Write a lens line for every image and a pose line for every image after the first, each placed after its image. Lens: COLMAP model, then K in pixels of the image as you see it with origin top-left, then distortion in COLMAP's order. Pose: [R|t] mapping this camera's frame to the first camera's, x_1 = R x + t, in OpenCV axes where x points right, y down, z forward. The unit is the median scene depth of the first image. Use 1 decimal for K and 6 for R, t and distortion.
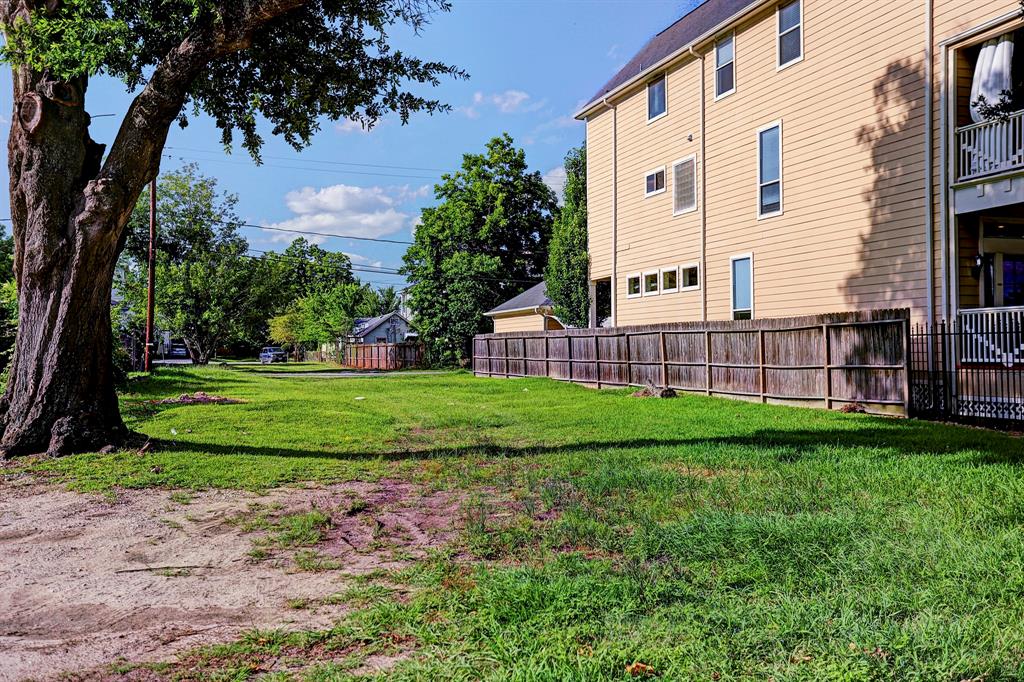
lens RADIAL K [[996.8, 0, 512.0], [0, 996.8, 341.0], [0, 0, 1]] dist [0.015647, 0.003876]
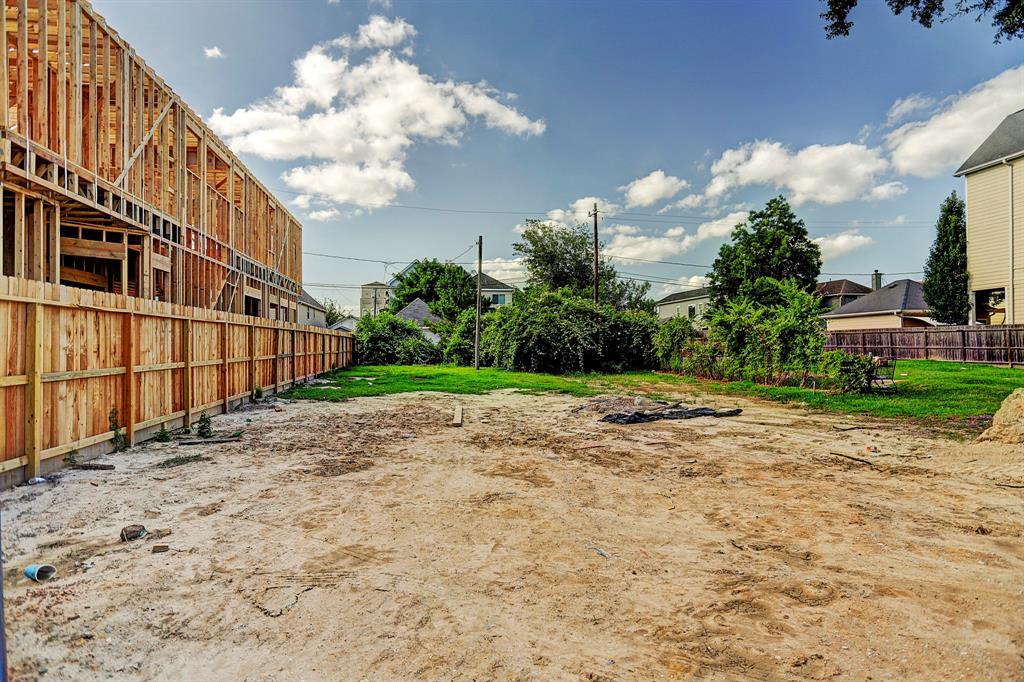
lens RADIAL K [[604.2, 0, 488.3], [0, 604.2, 340.8], [0, 0, 1]] dist [-0.075562, 0.068270]
pose [[0.979039, -0.007896, -0.203522, -0.594500], [0.008985, 0.999950, 0.004428, -0.000130], [0.203476, -0.006164, 0.979060, 0.067330]]
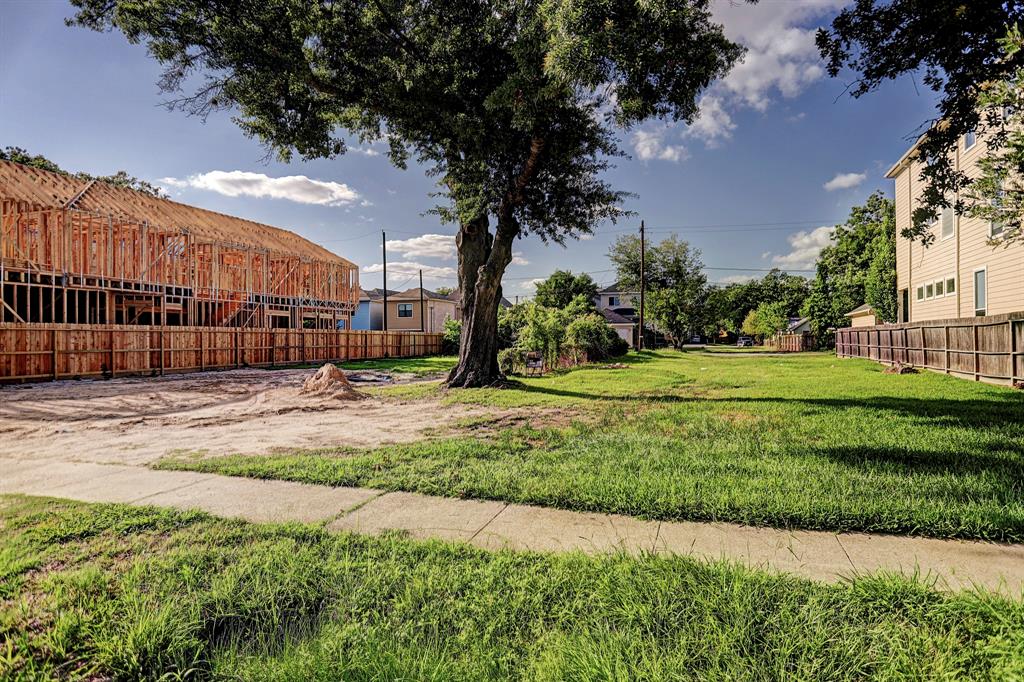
lens RADIAL K [[580.3, 0, 512.0], [0, 580.3, 341.0], [0, 0, 1]] dist [0.003724, 0.001437]
pose [[0.789438, -0.001015, -0.613830, 0.220508], [0.009386, 0.999902, 0.010419, -0.003393], [0.613759, -0.013987, 0.789370, 0.008264]]
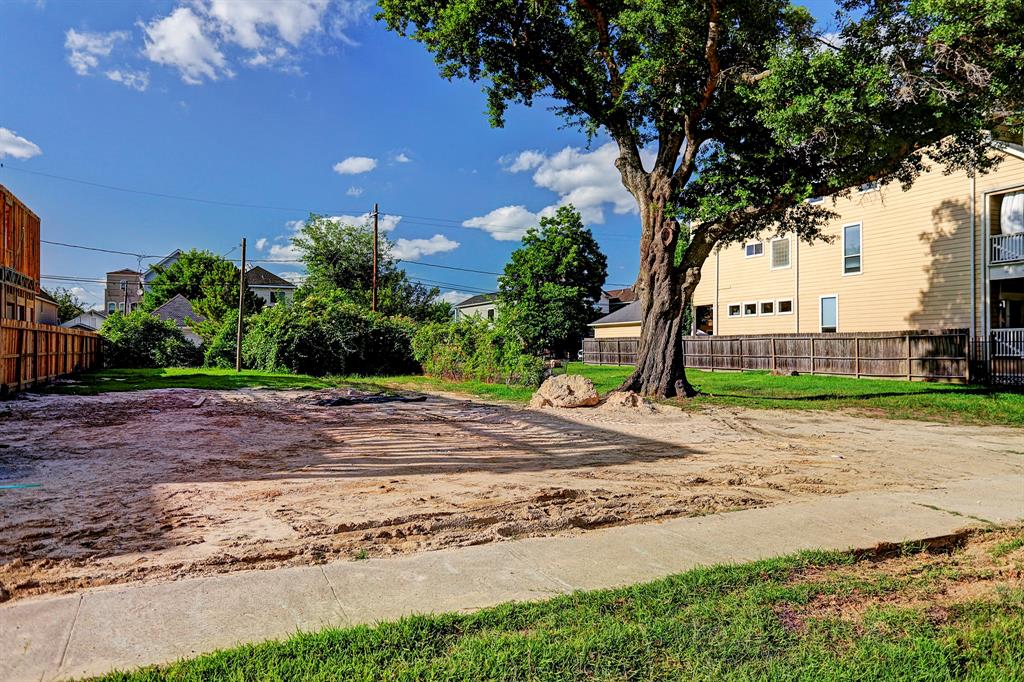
lens RADIAL K [[750.1, 0, 524.0], [0, 750.1, 340.5], [0, 0, 1]] dist [-0.087466, 0.139414]
pose [[0.994509, 0.006016, 0.104482, -0.461179], [-0.005932, 0.999982, -0.001116, -0.001809], [-0.104487, 0.000490, 0.994526, -0.264596]]
